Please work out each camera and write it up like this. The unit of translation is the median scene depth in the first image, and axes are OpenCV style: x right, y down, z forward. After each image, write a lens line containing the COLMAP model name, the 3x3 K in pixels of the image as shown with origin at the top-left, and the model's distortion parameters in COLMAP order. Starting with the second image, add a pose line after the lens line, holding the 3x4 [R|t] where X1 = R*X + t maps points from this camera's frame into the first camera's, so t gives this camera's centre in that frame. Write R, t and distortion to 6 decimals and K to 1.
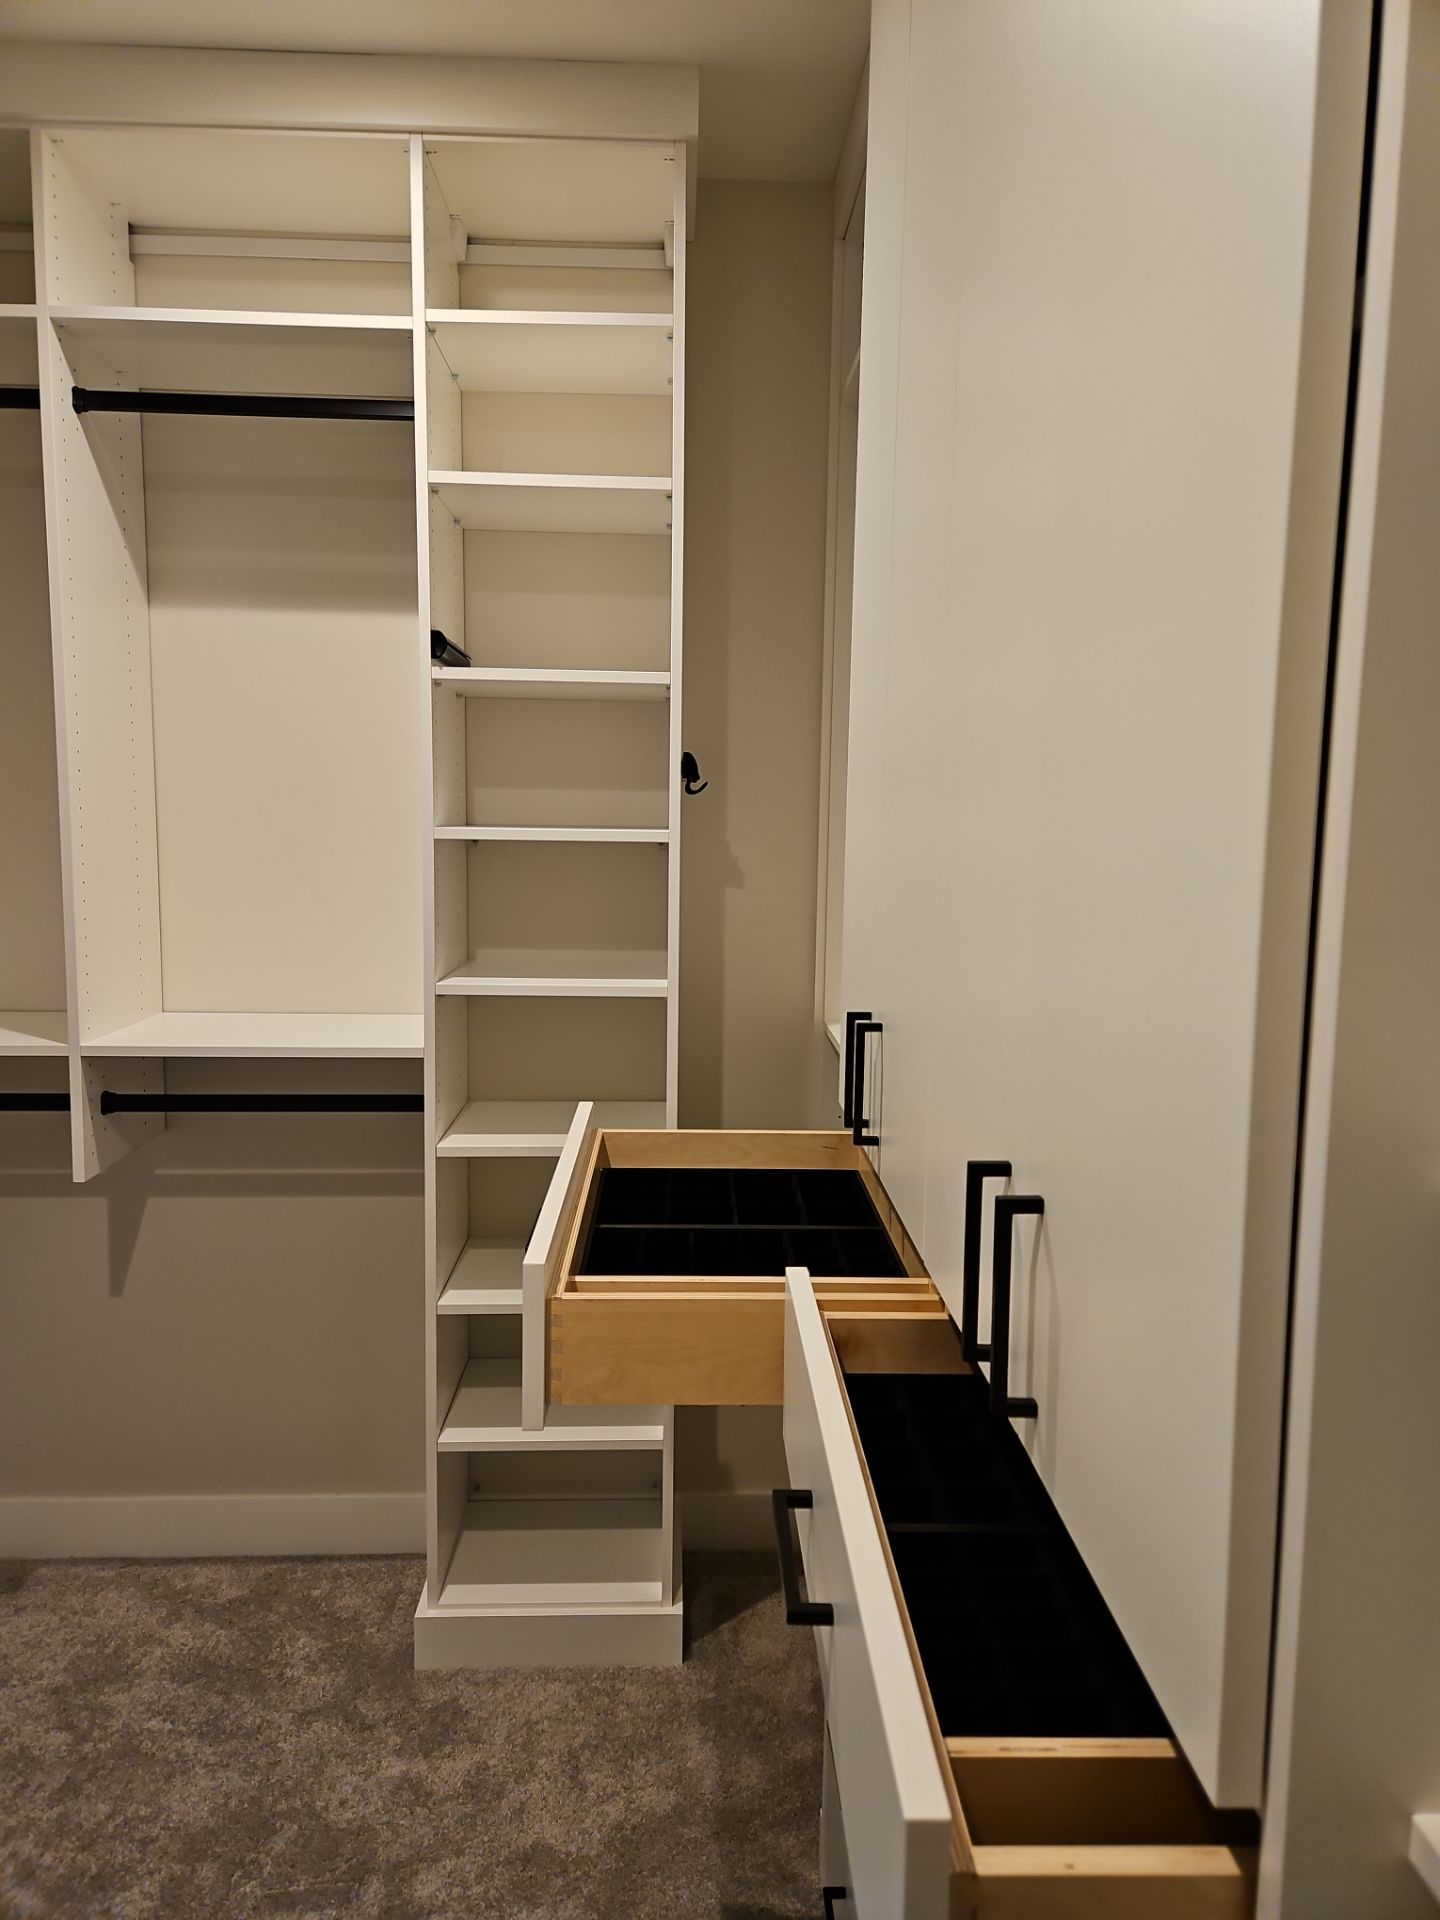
lens RADIAL K [[1280.0, 0, 726.2], [0, 1280.0, 932.0], [0, 0, 1]] dist [0.050713, -0.000039]
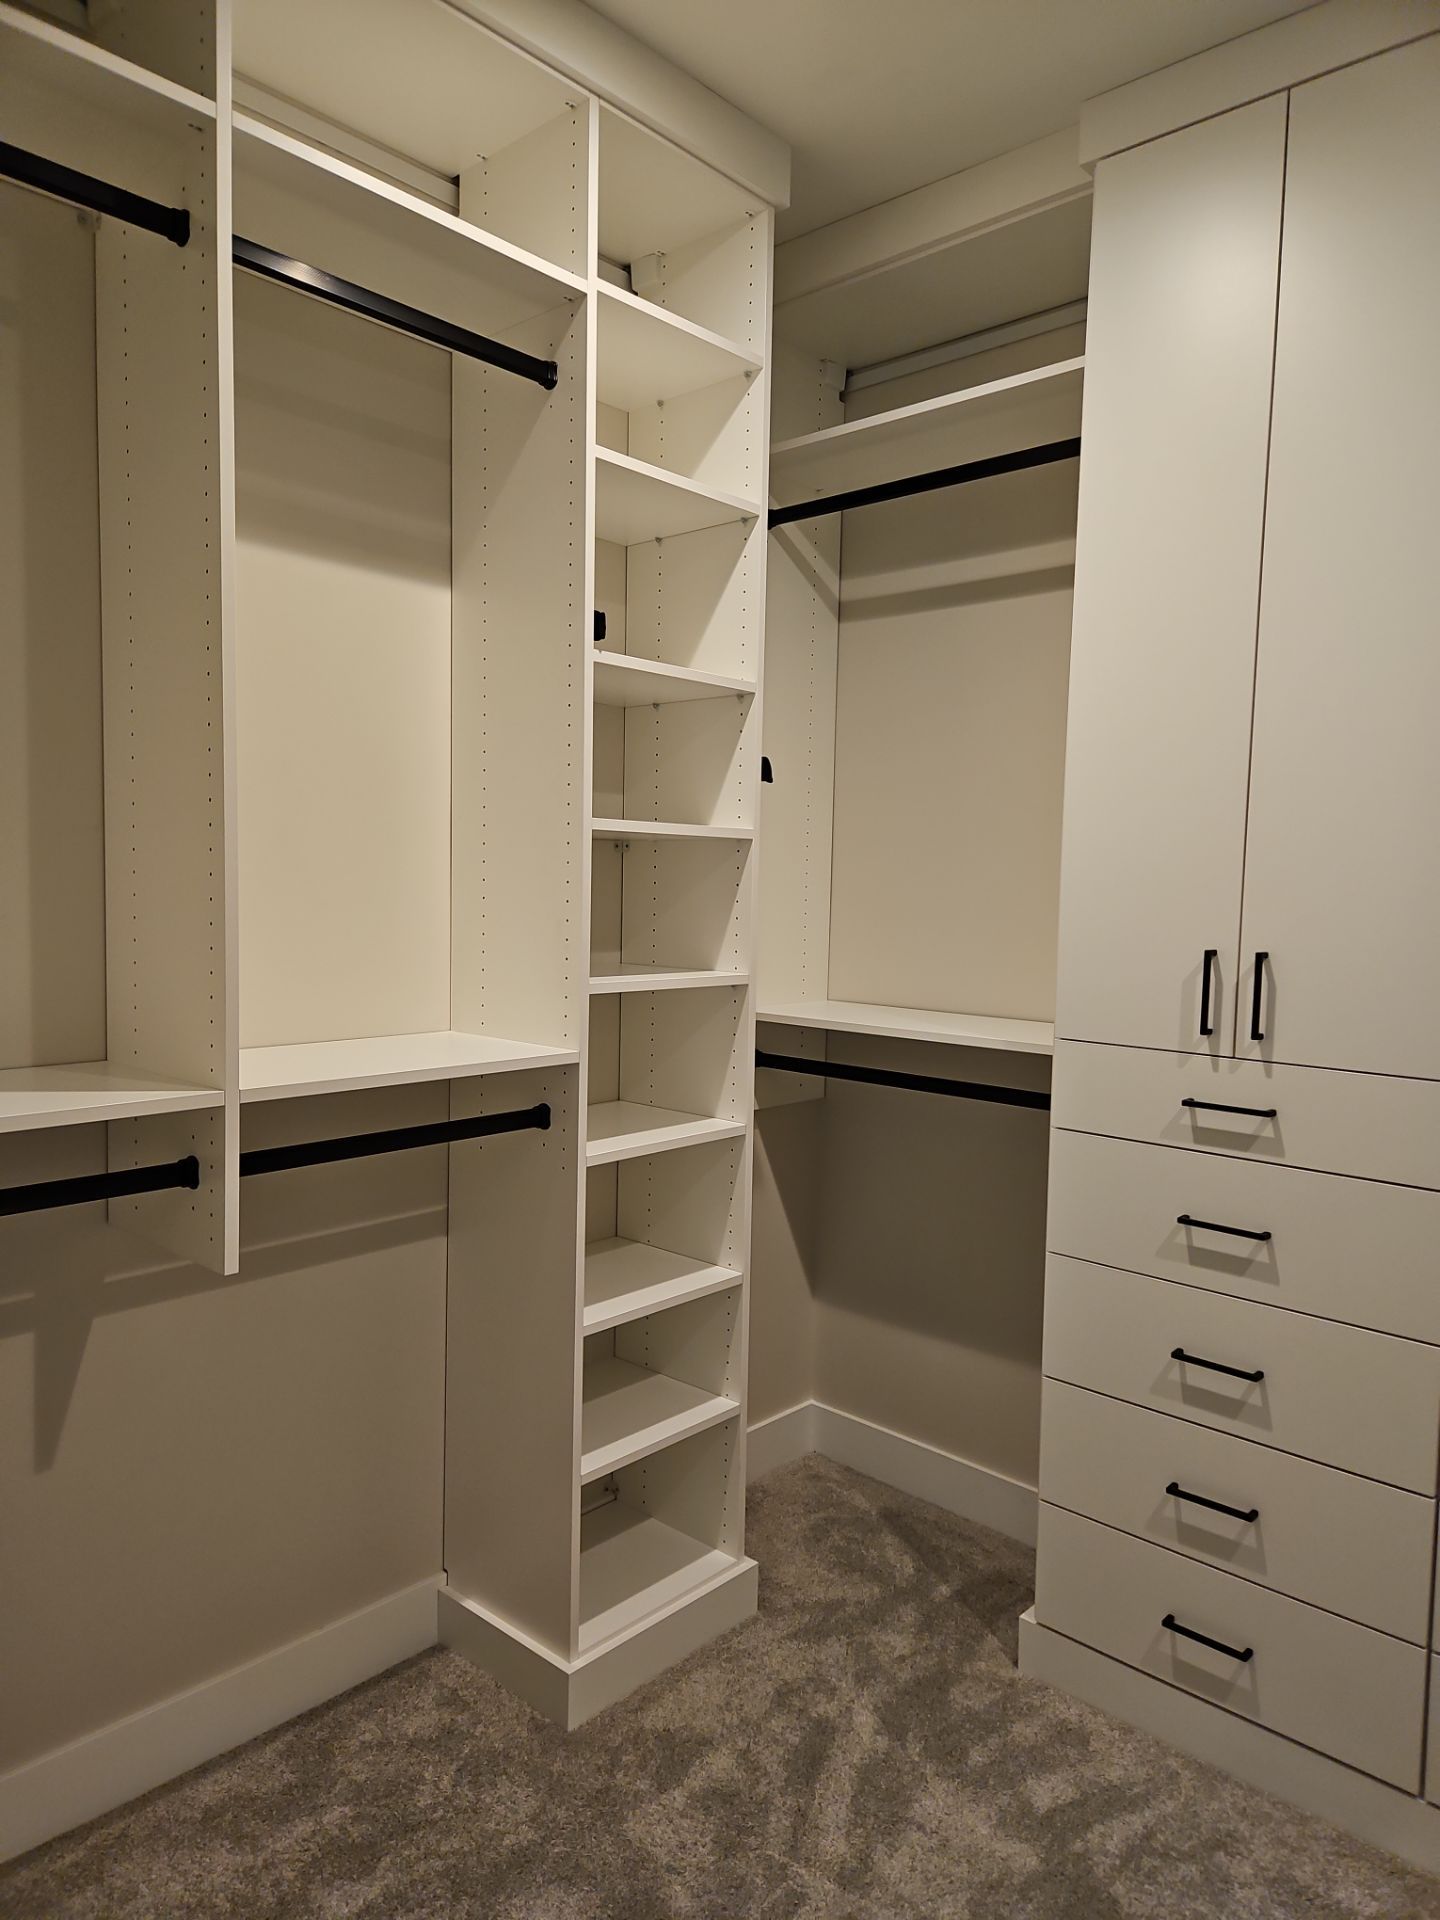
lens RADIAL K [[1281.3, 0, 720.0], [0, 1281.3, 960.0], [0, 0, 1]] dist [0.093623, -0.070040]
pose [[0.699051, -0.041751, 0.713852, -0.832916], [0.057162, 0.998362, 0.002414, 0.025962], [-0.712784, 0.039118, 0.700292, 0.261843]]
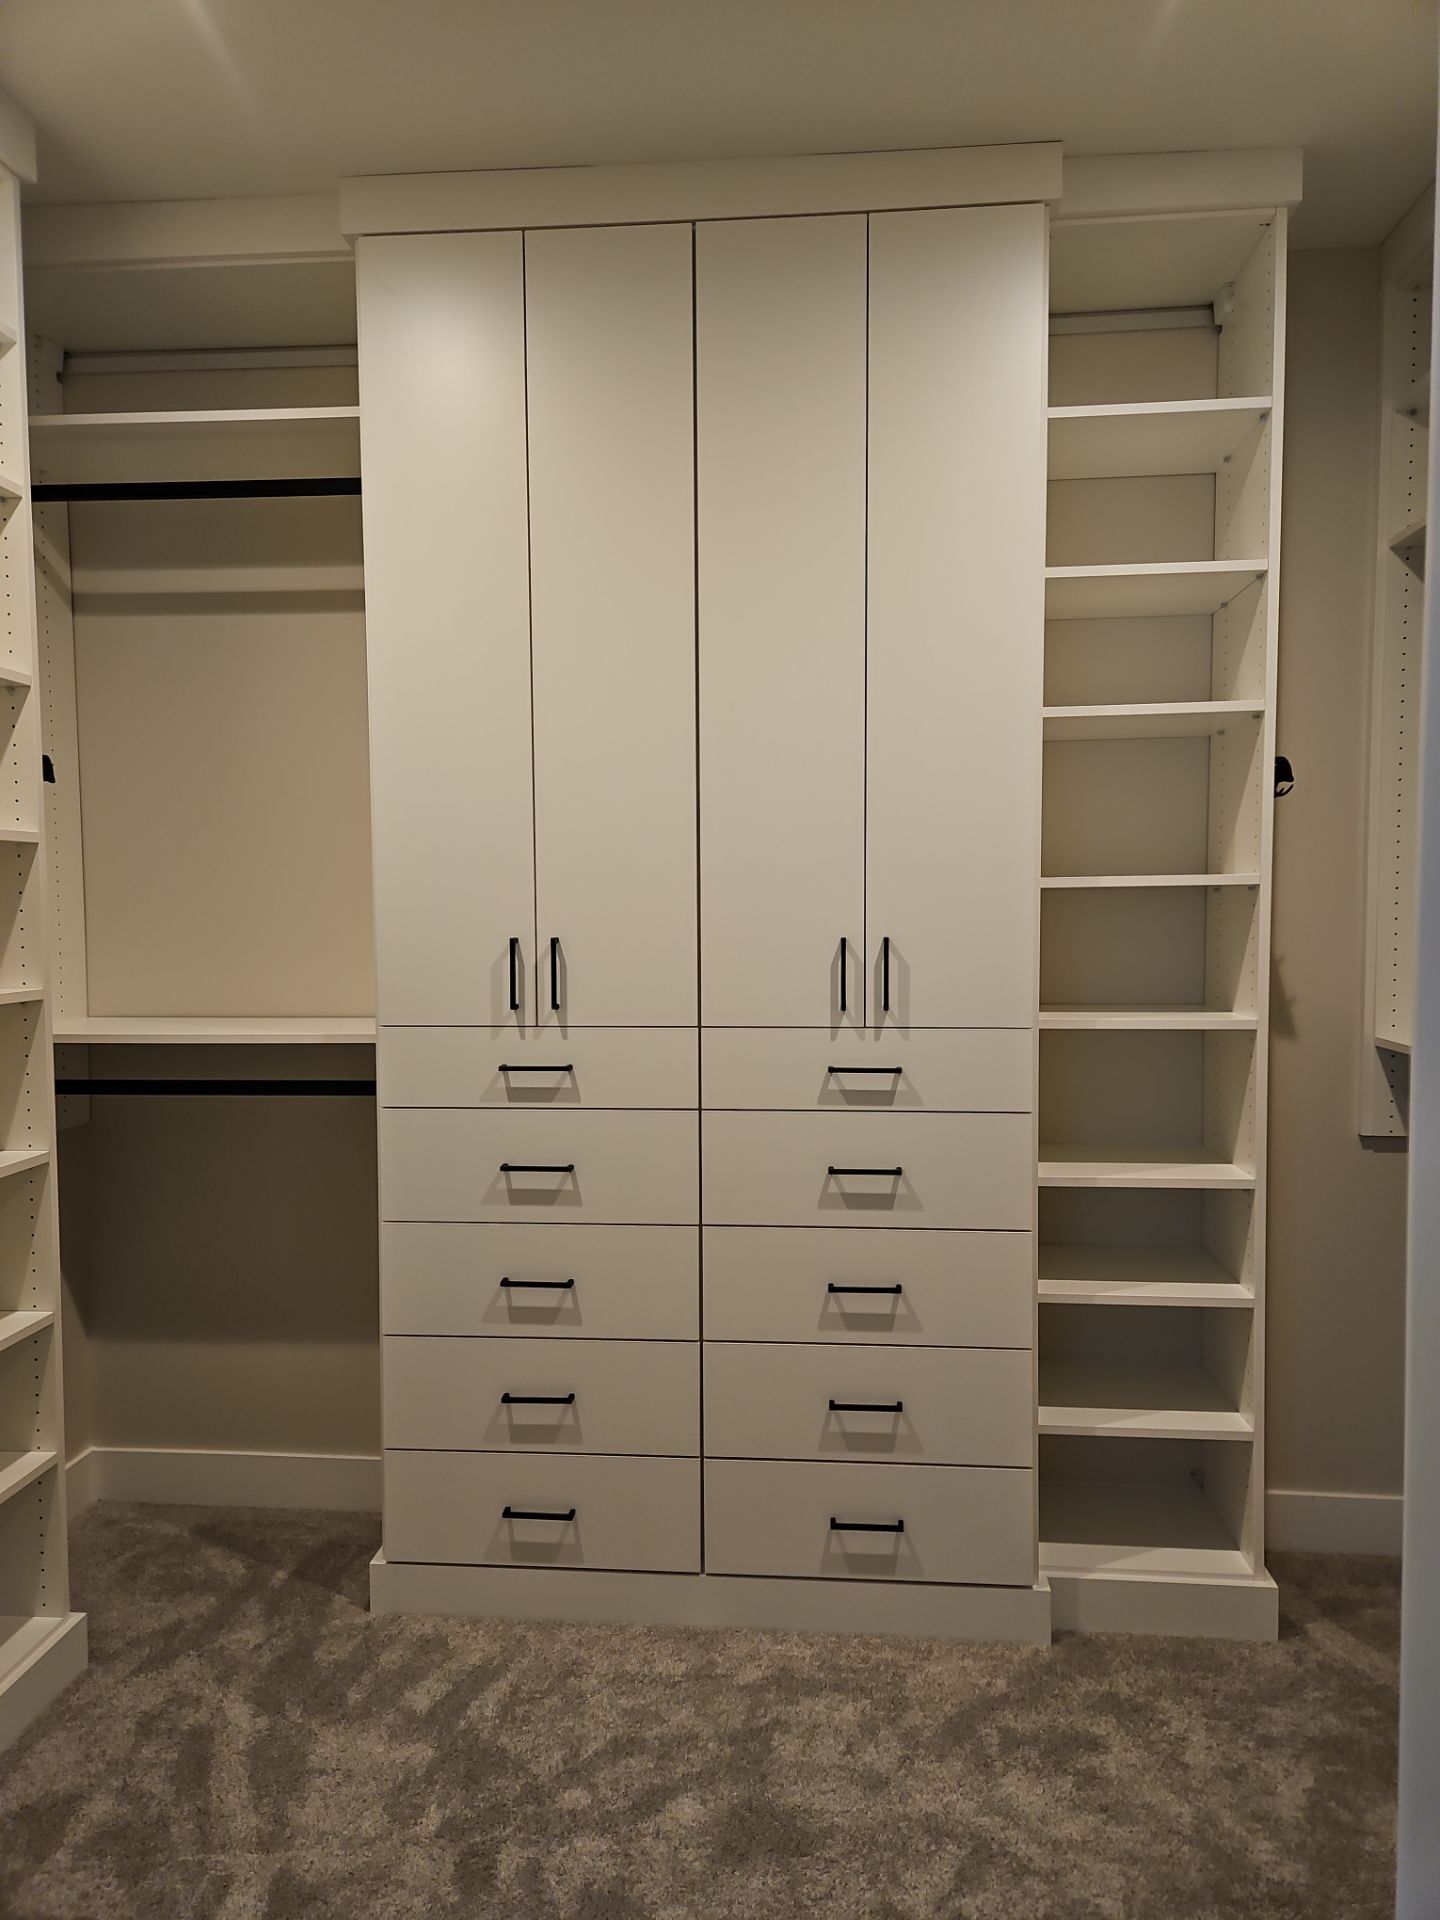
lens RADIAL K [[1281.3, 0, 720.0], [0, 1281.3, 960.0], [0, 0, 1]] dist [0.093623, -0.070040]
pose [[0.125890, -0.058790, 0.990301, -0.980460], [0.104696, 0.993455, 0.045668, 0.028088], [-0.986504, 0.097931, 0.131221, 0.341232]]
